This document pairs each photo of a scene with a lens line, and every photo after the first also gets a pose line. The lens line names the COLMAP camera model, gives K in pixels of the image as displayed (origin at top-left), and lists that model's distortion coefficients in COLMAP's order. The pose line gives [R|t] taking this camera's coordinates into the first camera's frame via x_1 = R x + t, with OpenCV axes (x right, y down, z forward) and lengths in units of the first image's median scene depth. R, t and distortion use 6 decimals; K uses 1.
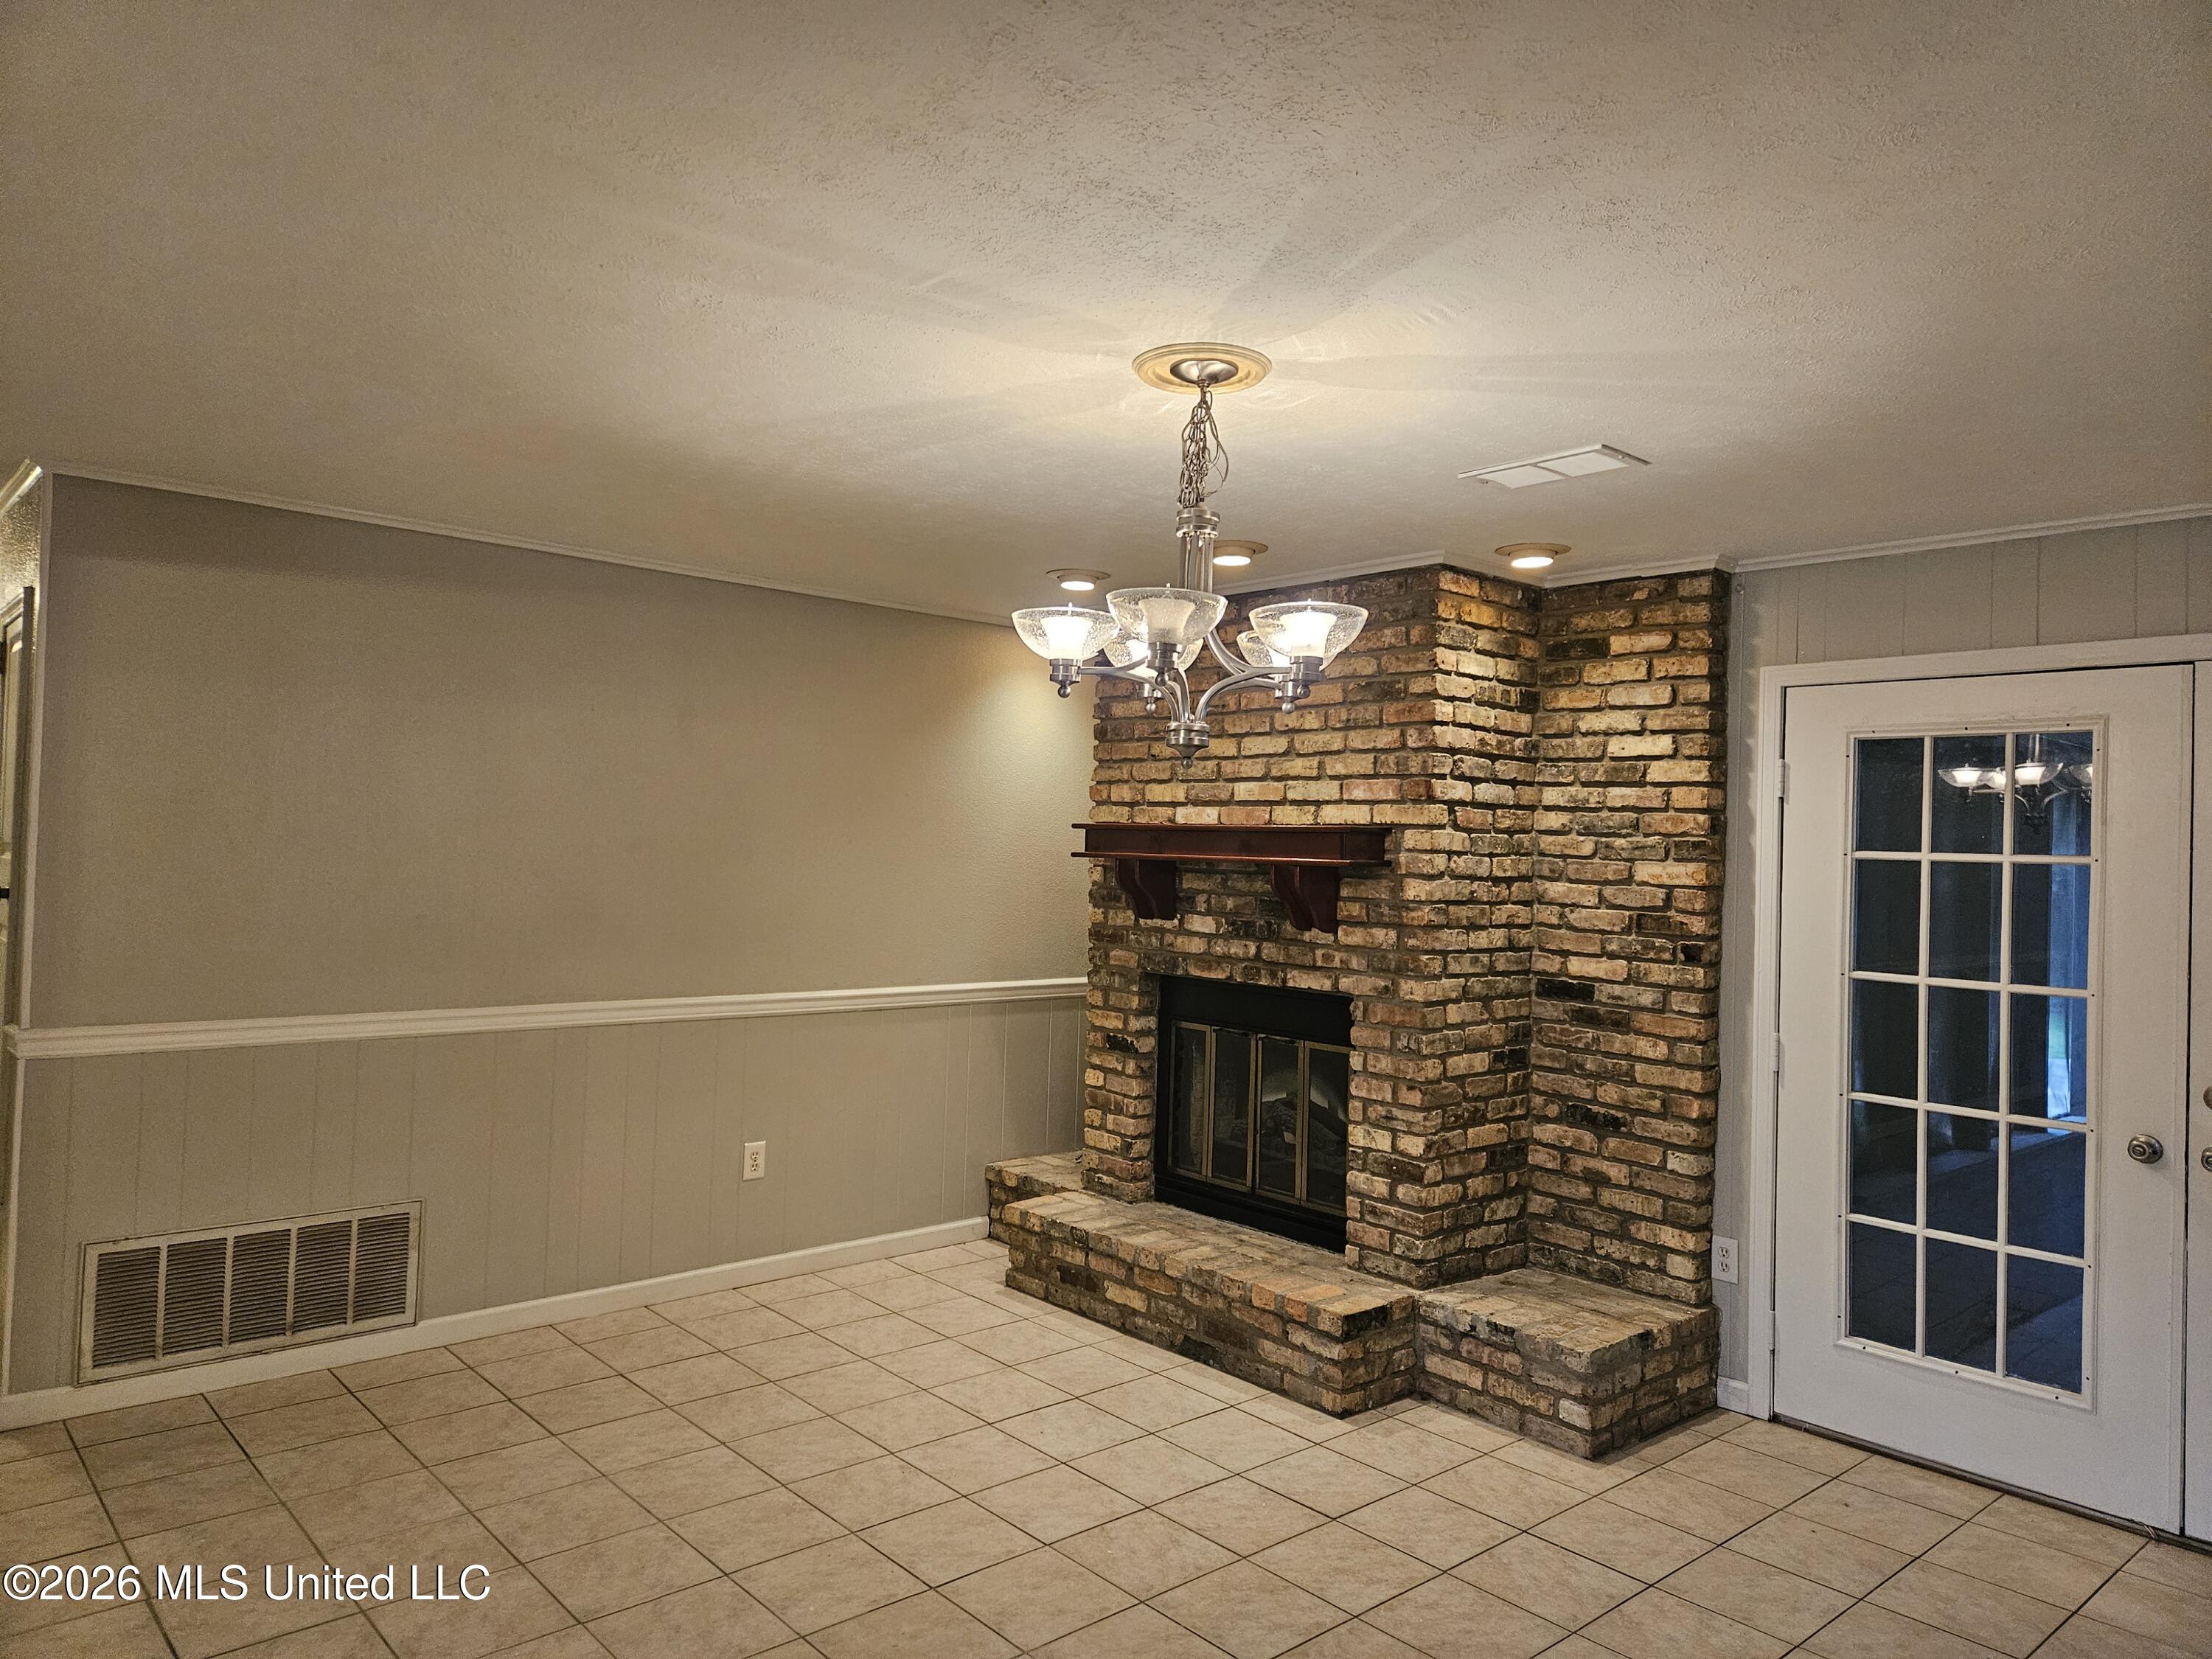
lens RADIAL K [[1483.6, 0, 1103.4], [0, 1483.6, 816.6], [0, 0, 1]] dist [0.083047, -0.067486]
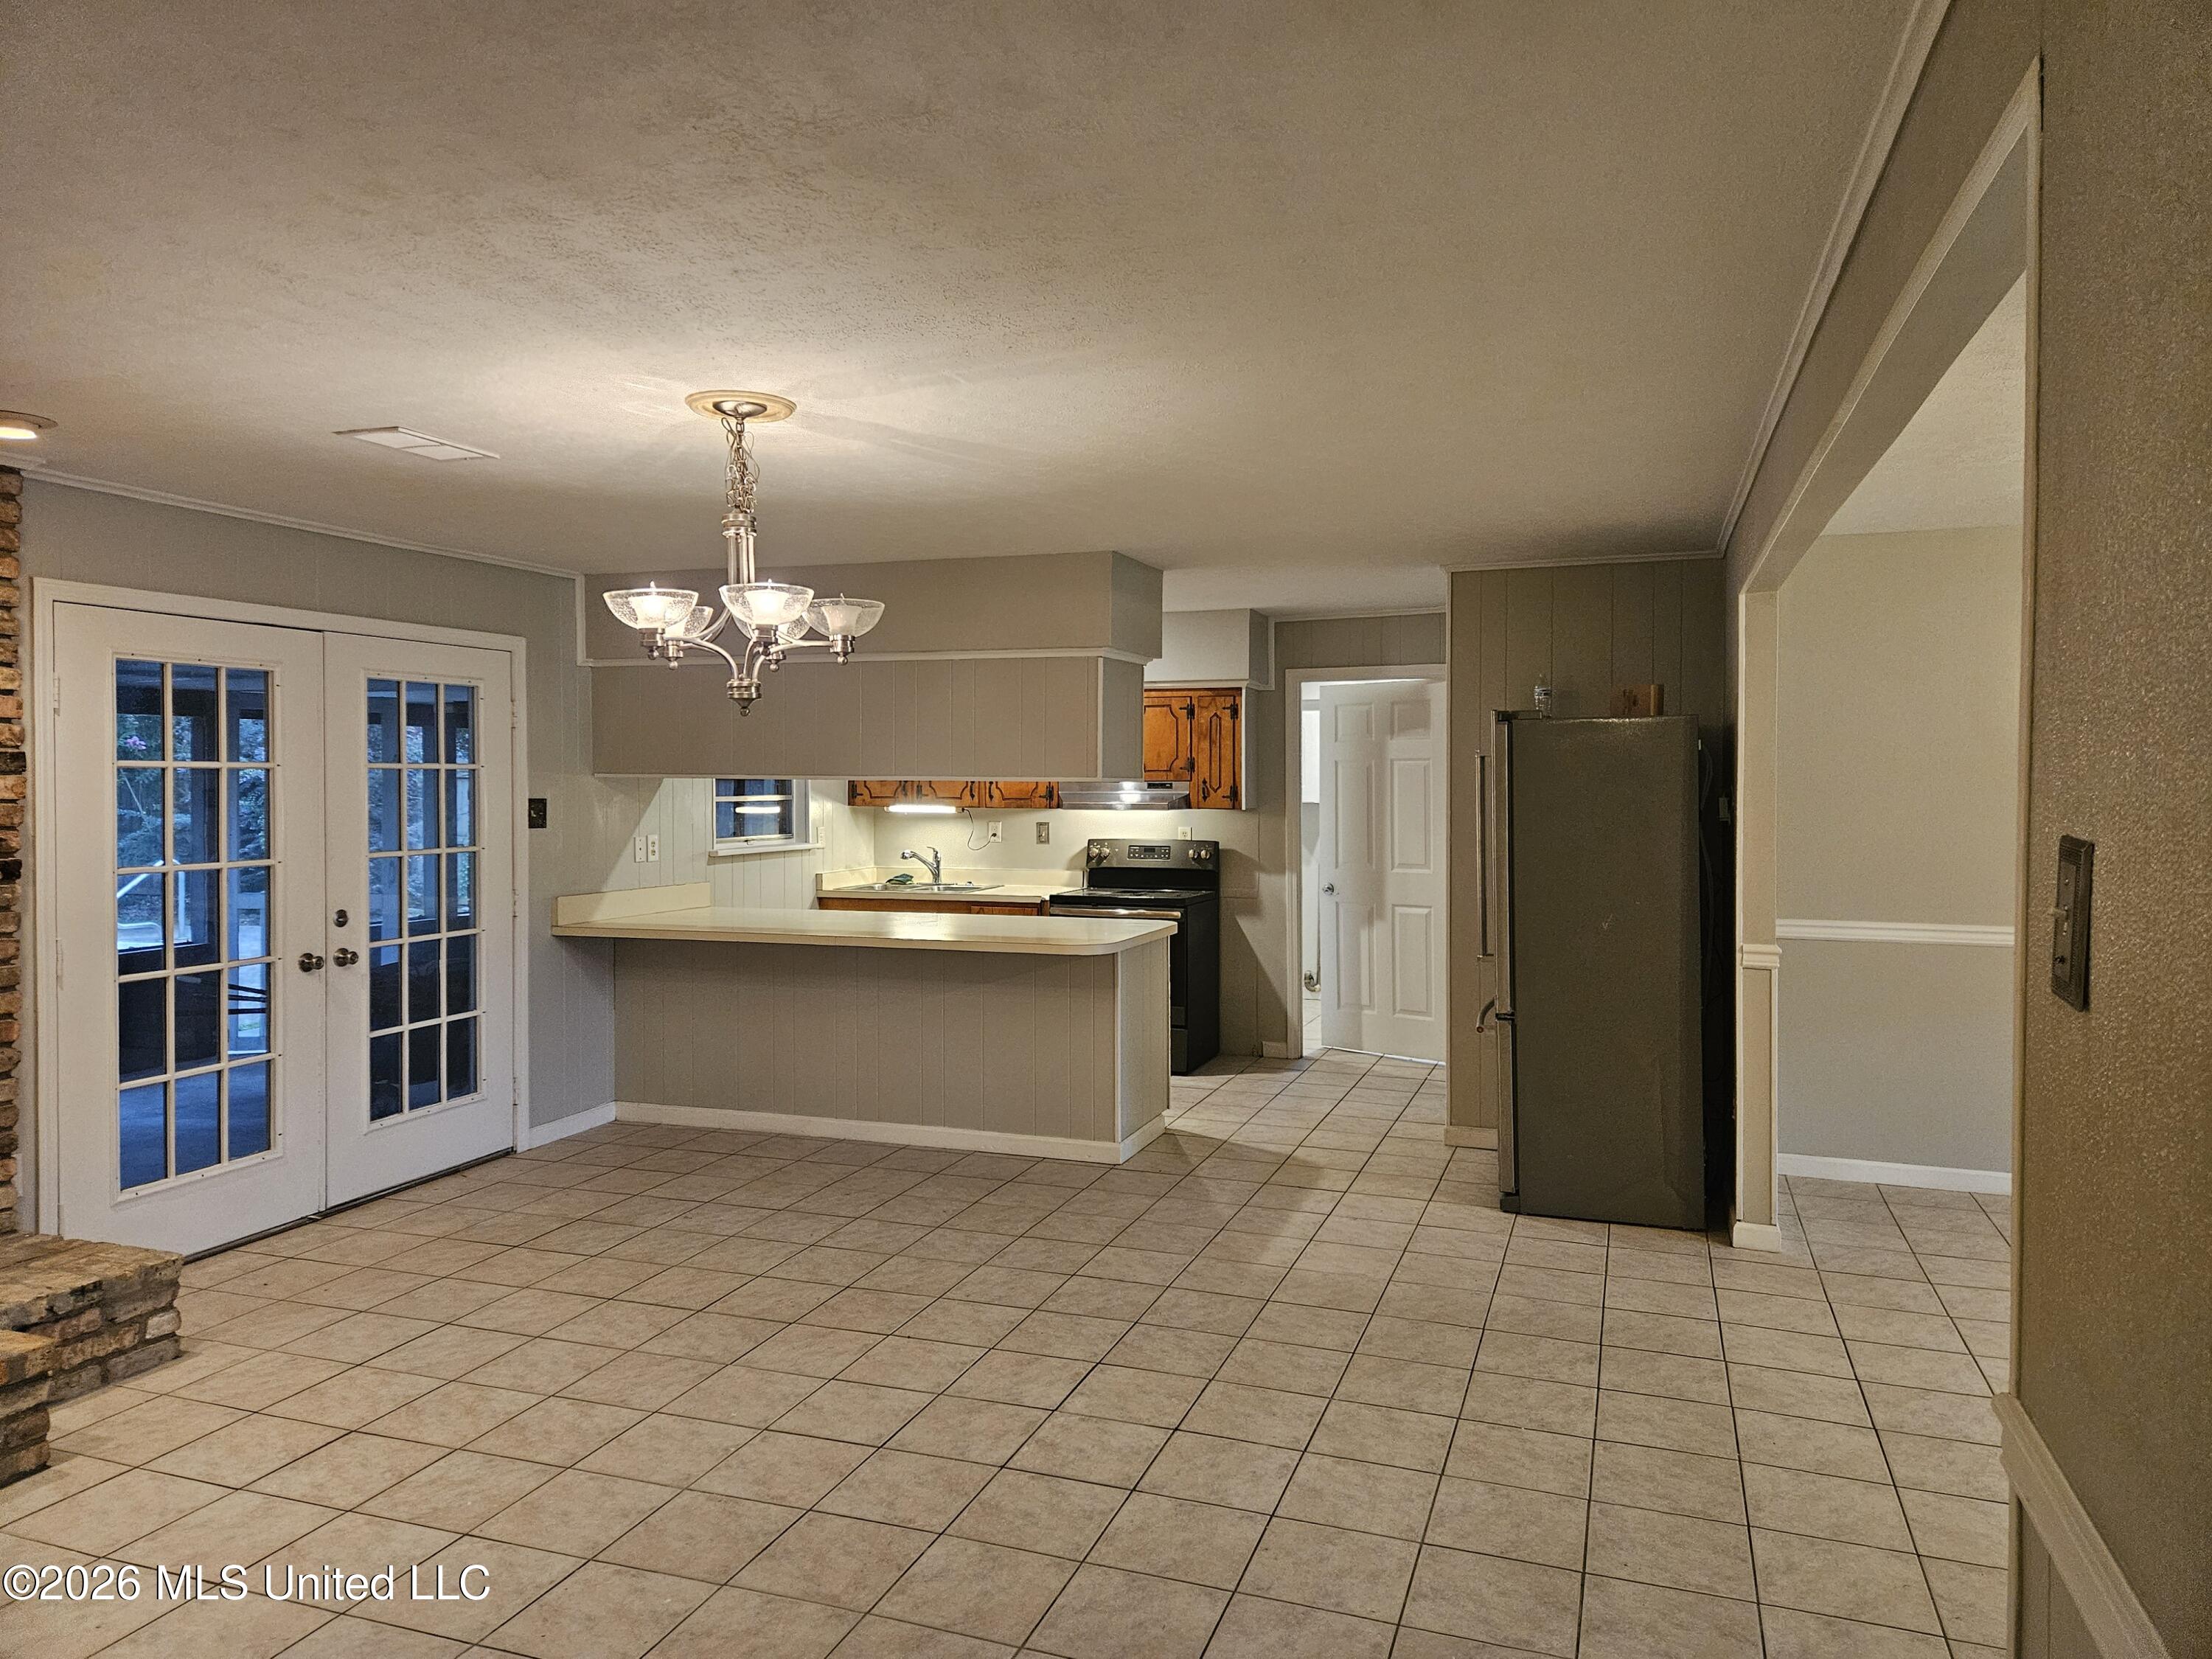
lens RADIAL K [[1483.6, 0, 1097.7], [0, 1483.6, 803.2], [0, 0, 1]] dist [0.083047, -0.067486]
pose [[-0.475865, -0.046326, 0.878297, -0.767376], [-0.033428, 0.998843, 0.034573, -0.007550], [-0.878883, -0.012907, -0.476863, 0.835369]]
